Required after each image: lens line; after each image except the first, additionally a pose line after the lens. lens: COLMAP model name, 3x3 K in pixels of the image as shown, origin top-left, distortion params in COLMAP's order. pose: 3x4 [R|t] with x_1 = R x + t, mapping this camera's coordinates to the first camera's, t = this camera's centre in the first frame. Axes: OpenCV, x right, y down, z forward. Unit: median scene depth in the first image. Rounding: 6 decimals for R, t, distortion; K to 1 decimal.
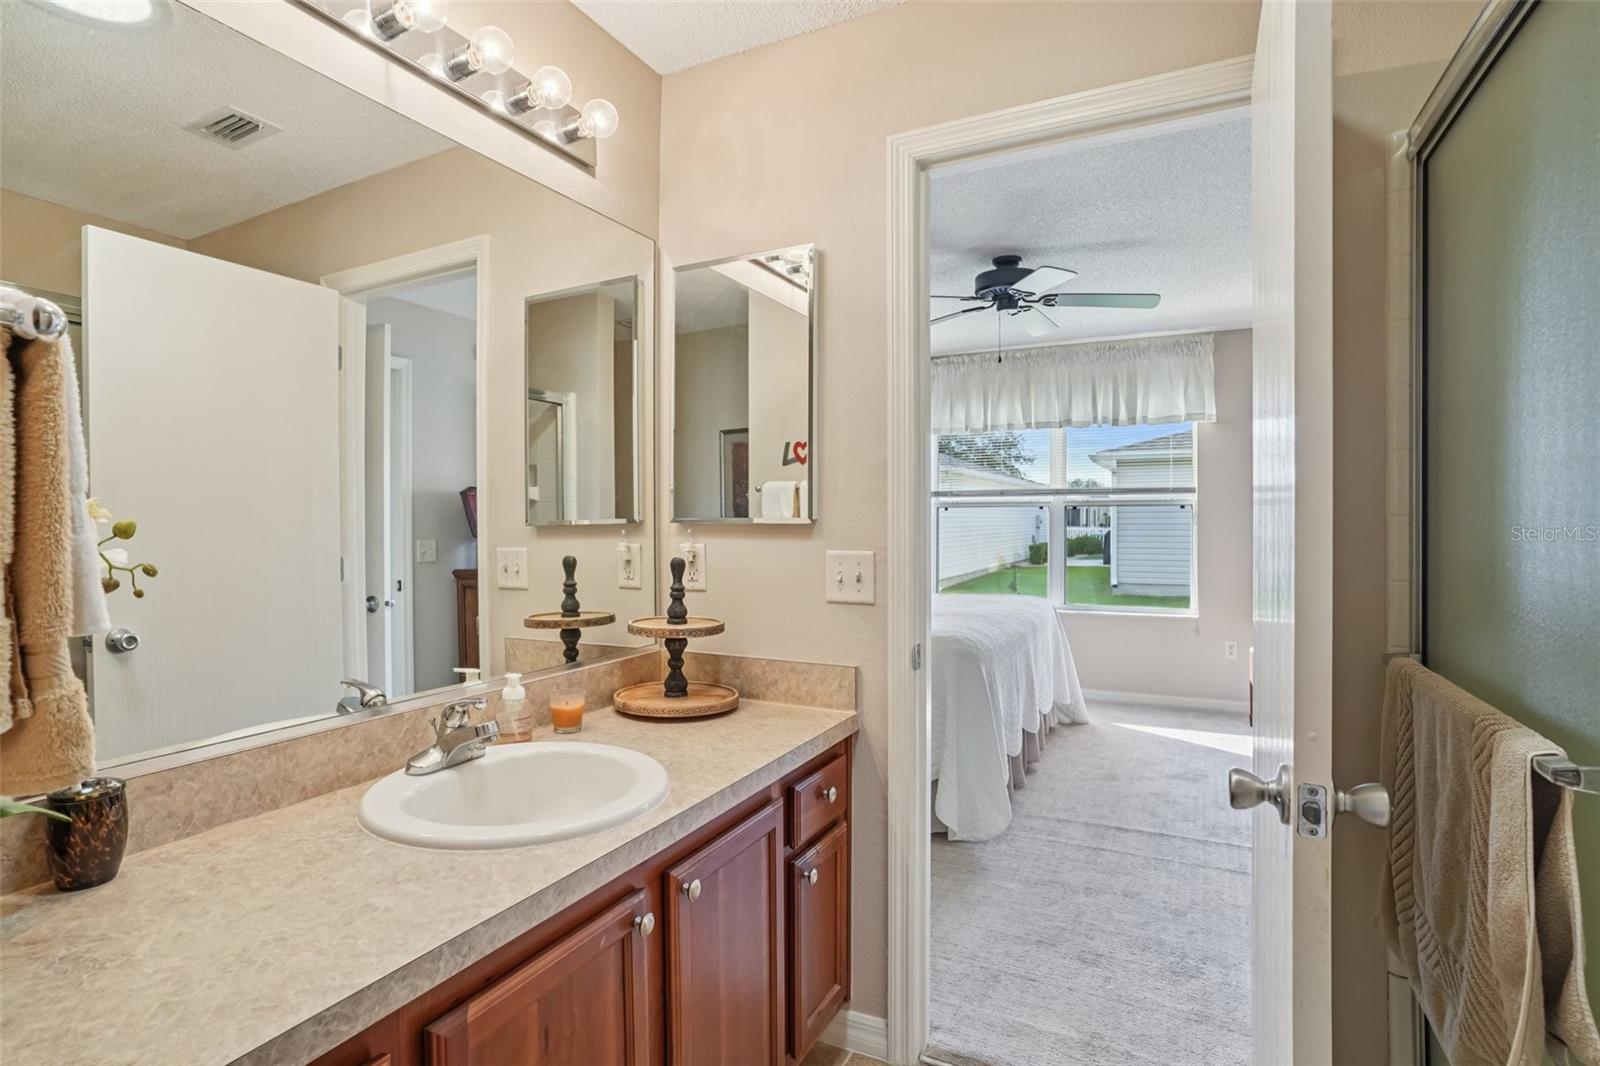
lens RADIAL K [[786.9, 0, 787.0], [0, 786.9, 530.9], [0, 0, 1]] dist [-0.068975, 0.025994]
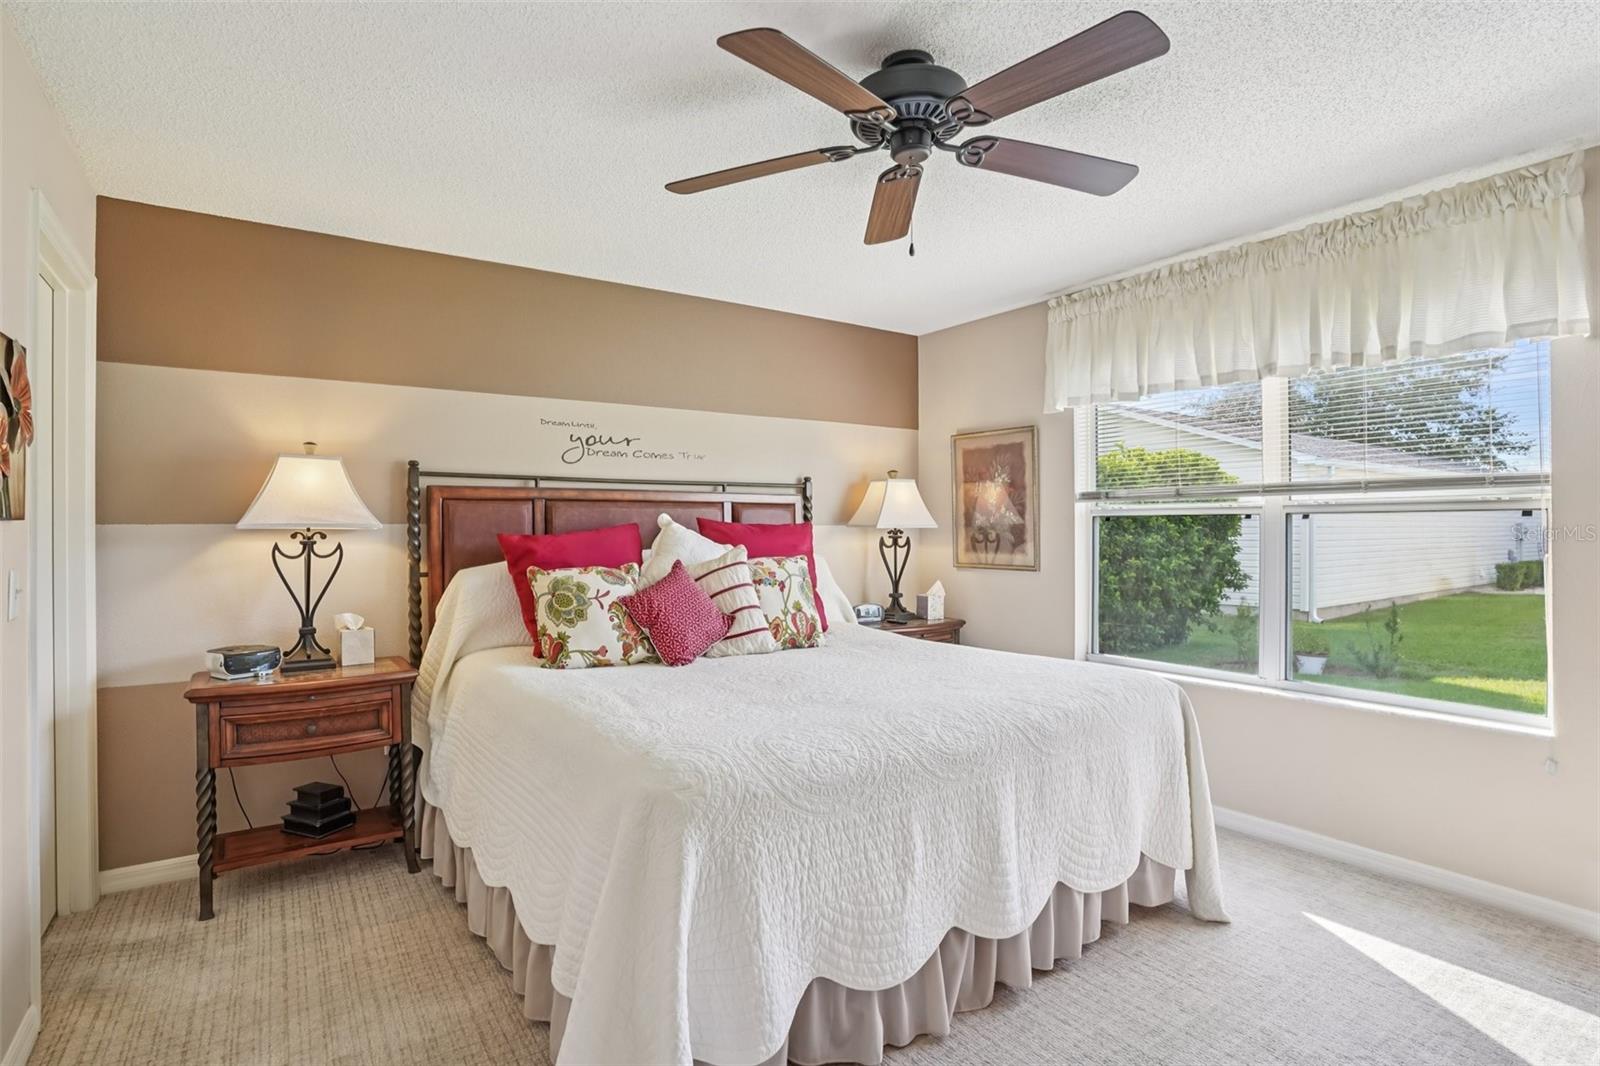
lens RADIAL K [[786.9, 0, 789.7], [0, 786.9, 535.8], [0, 0, 1]] dist [-0.068975, 0.025994]
pose [[0.879346, 0.004096, -0.476165, 0.311439], [-0.005903, 0.999980, -0.002299, -0.011662], [0.476146, 0.004832, 0.879353, 0.323509]]
